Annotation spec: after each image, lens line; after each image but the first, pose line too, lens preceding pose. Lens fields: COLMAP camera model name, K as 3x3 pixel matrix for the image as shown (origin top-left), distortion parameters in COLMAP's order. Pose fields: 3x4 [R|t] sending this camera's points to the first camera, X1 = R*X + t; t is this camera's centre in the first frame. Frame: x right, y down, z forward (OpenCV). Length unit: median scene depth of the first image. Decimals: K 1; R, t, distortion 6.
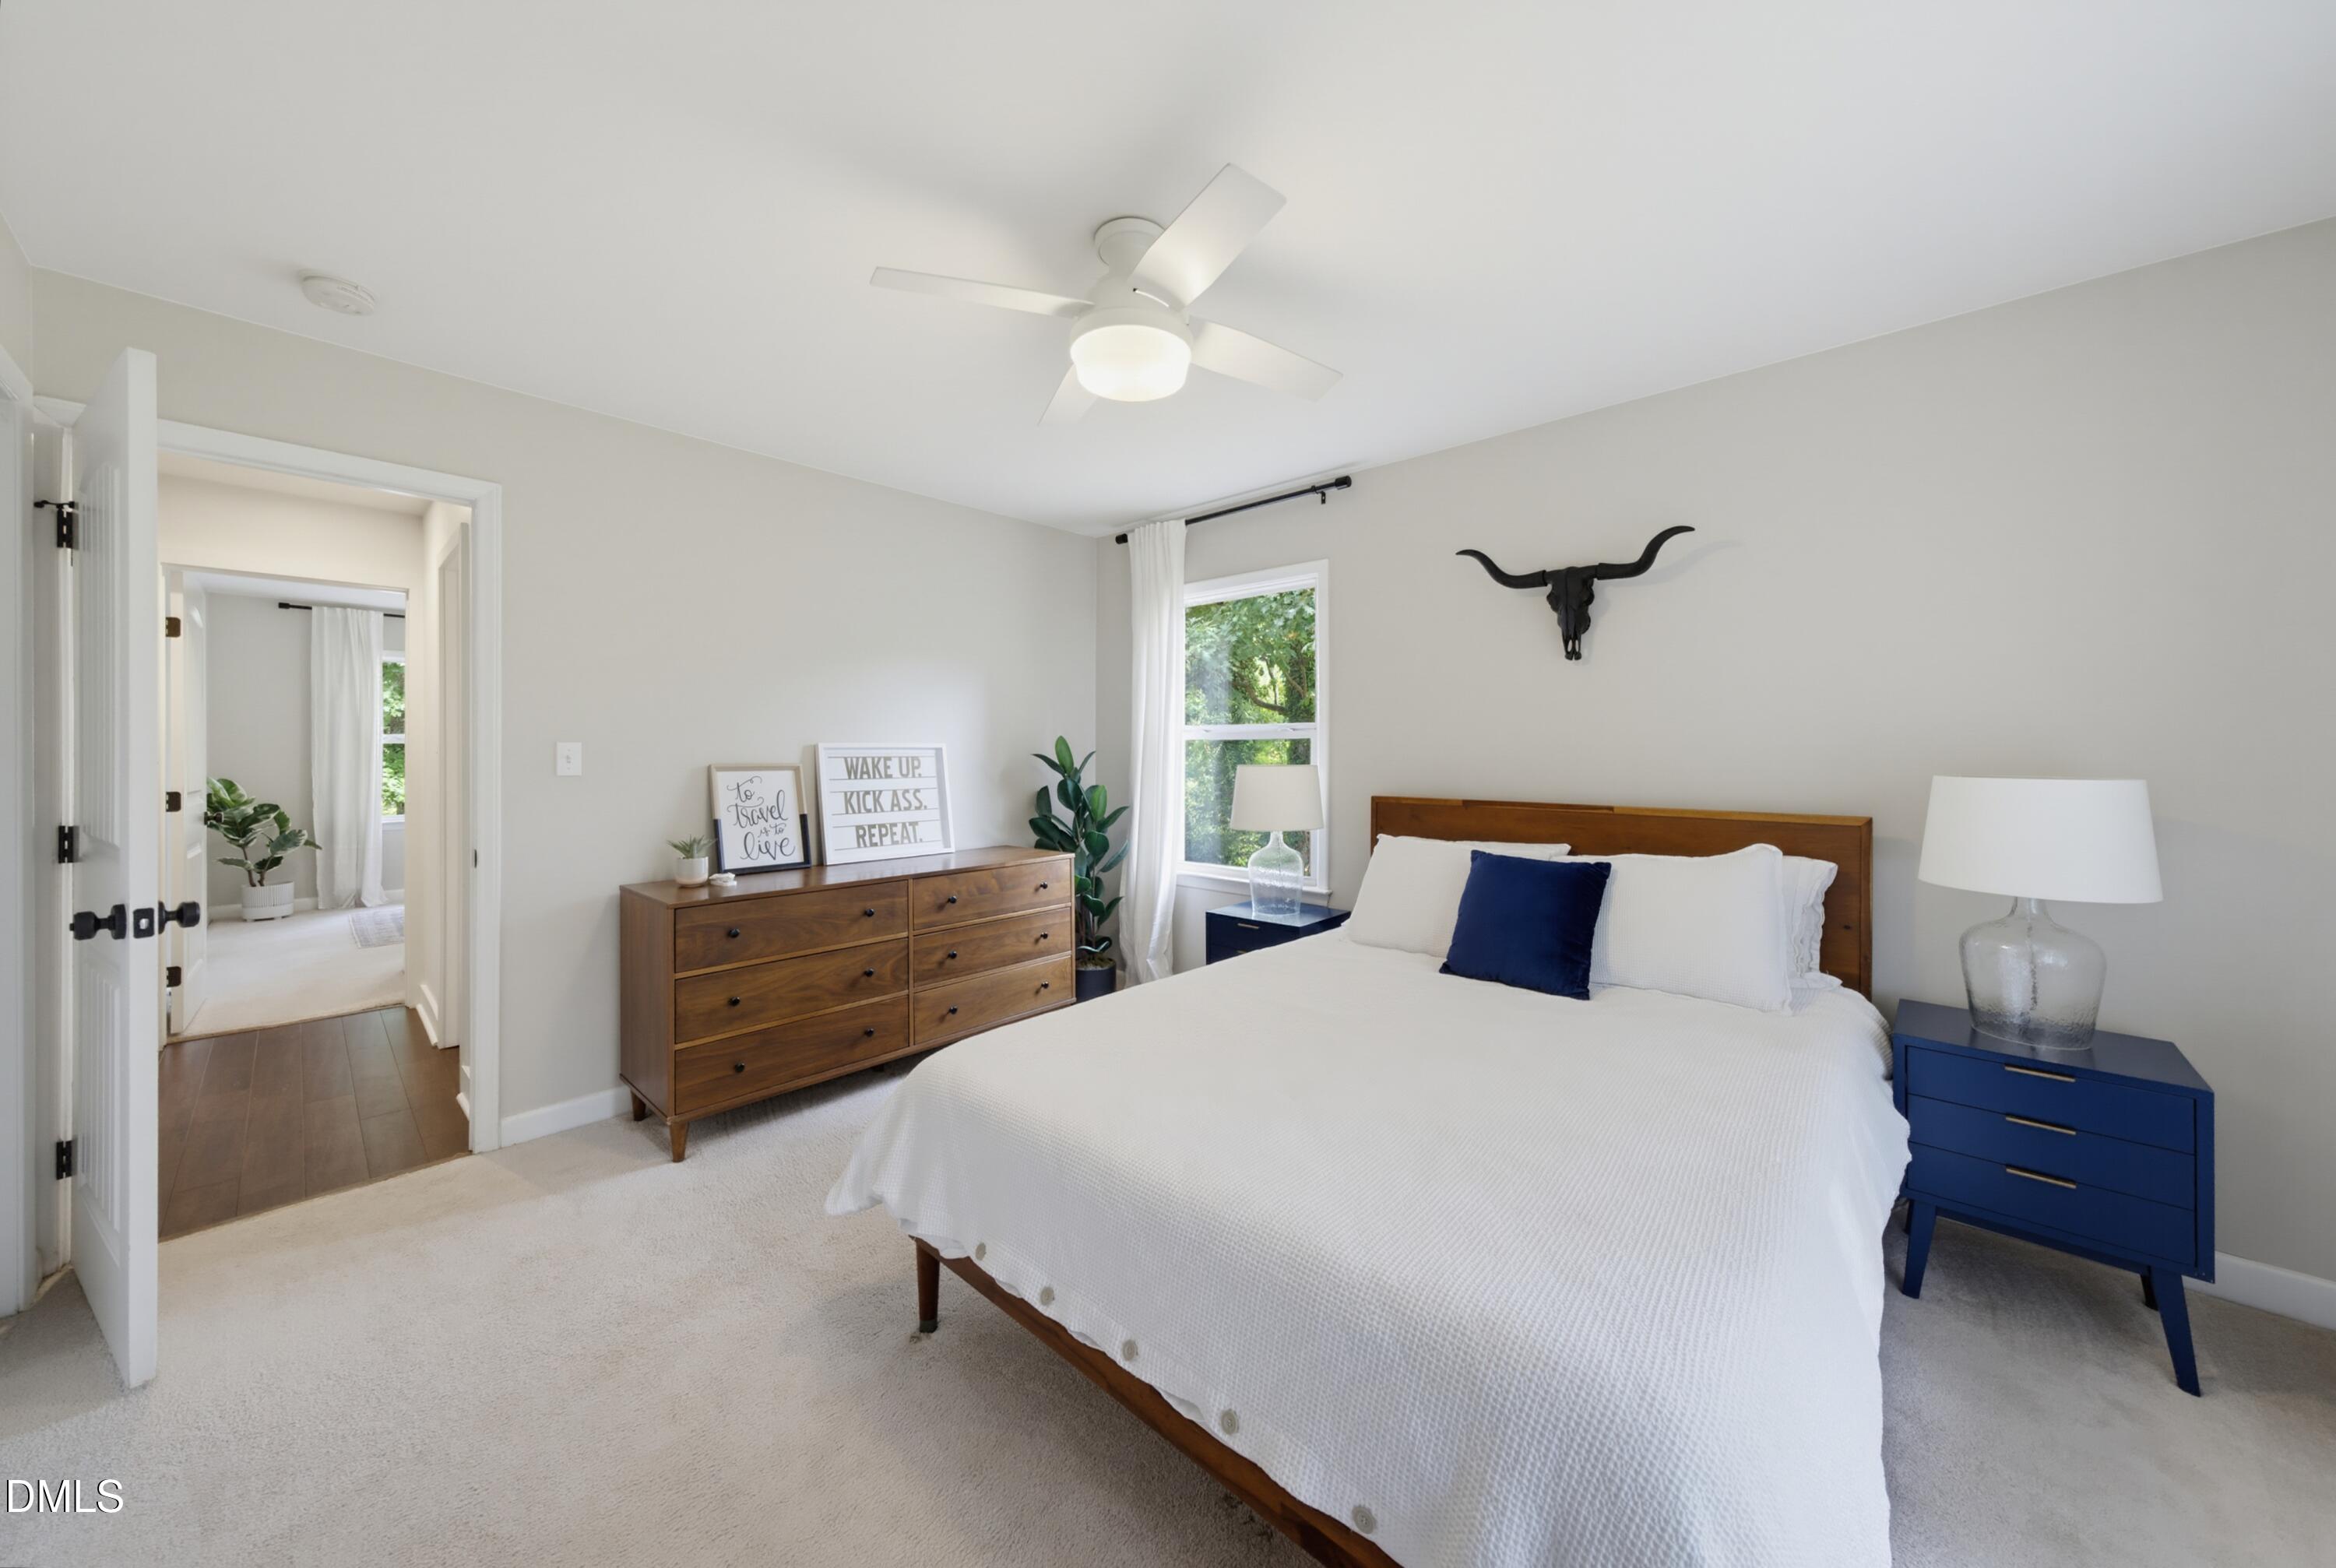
lens RADIAL K [[819.4, 0, 1172.2], [0, 819.4, 745.6], [0, 0, 1]] dist [-0.000651, -0.000045]
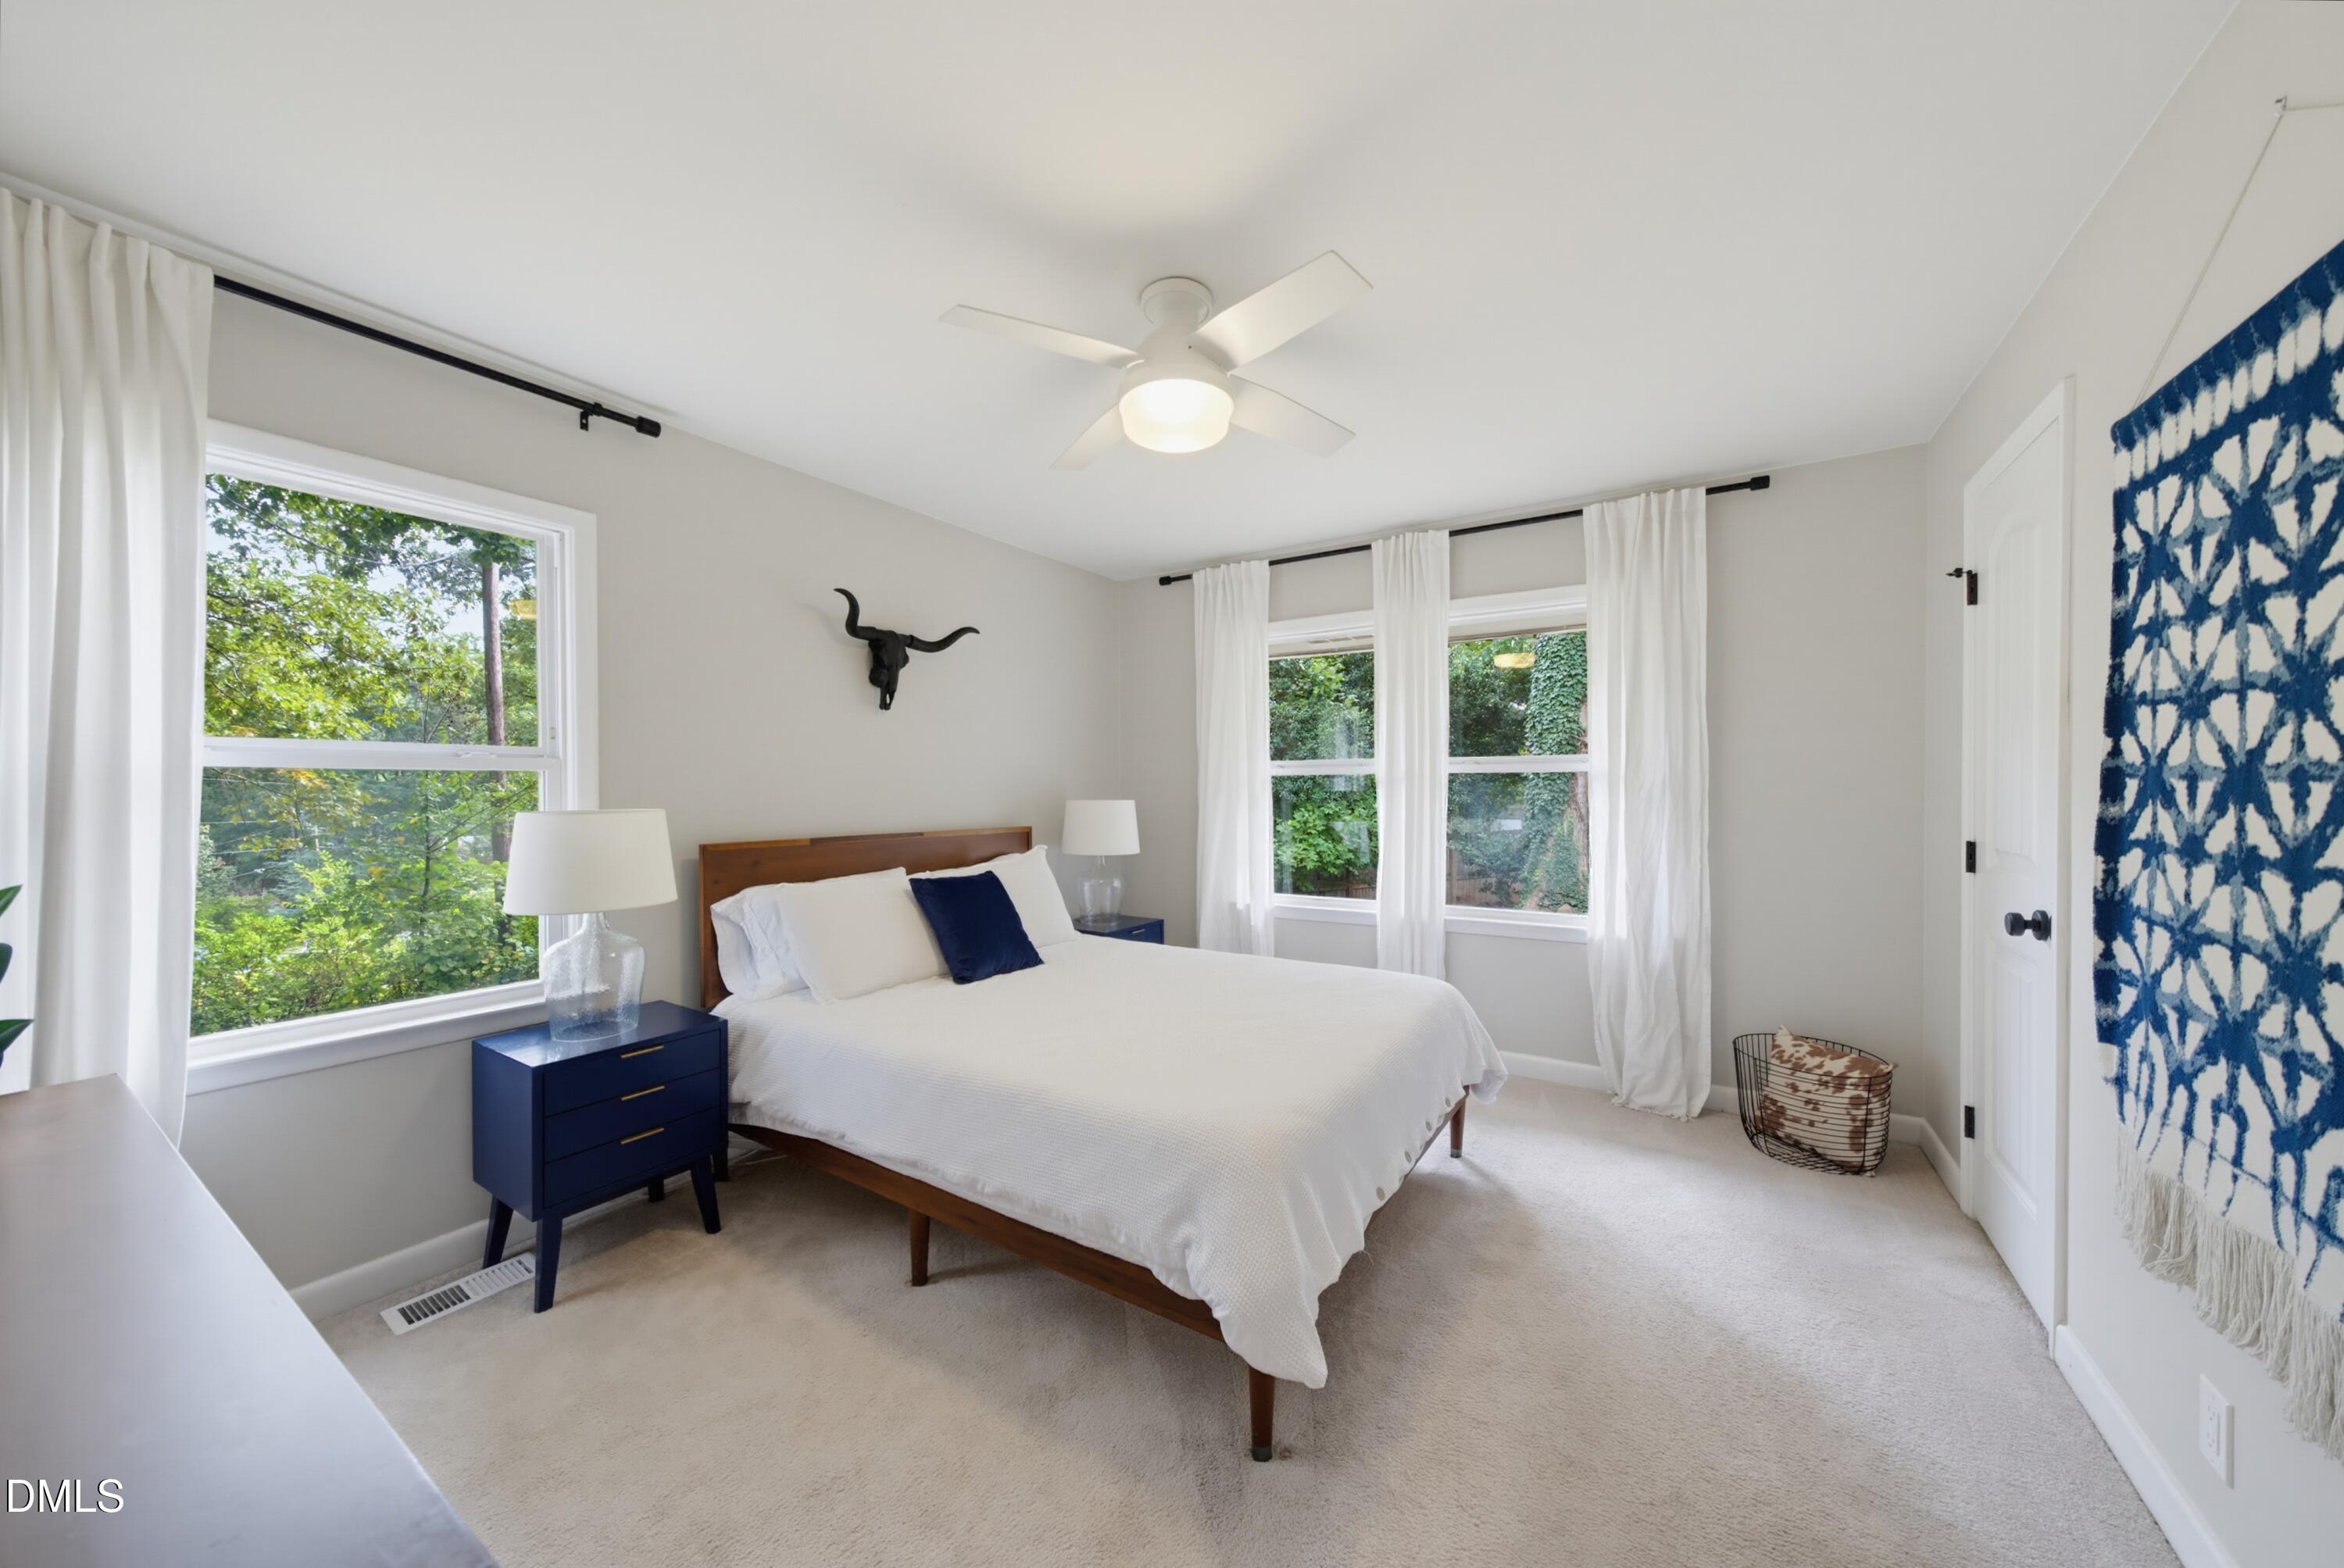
lens RADIAL K [[810.1, 0, 1185.2], [0, 810.1, 790.7], [0, 0, 1]] dist [-0.000285, -0.000044]
pose [[-0.173684, -0.006818, 0.984778, -0.726993], [-0.003516, 0.999974, 0.006303, 0.002093], [-0.984795, -0.002367, -0.173703, 0.782371]]
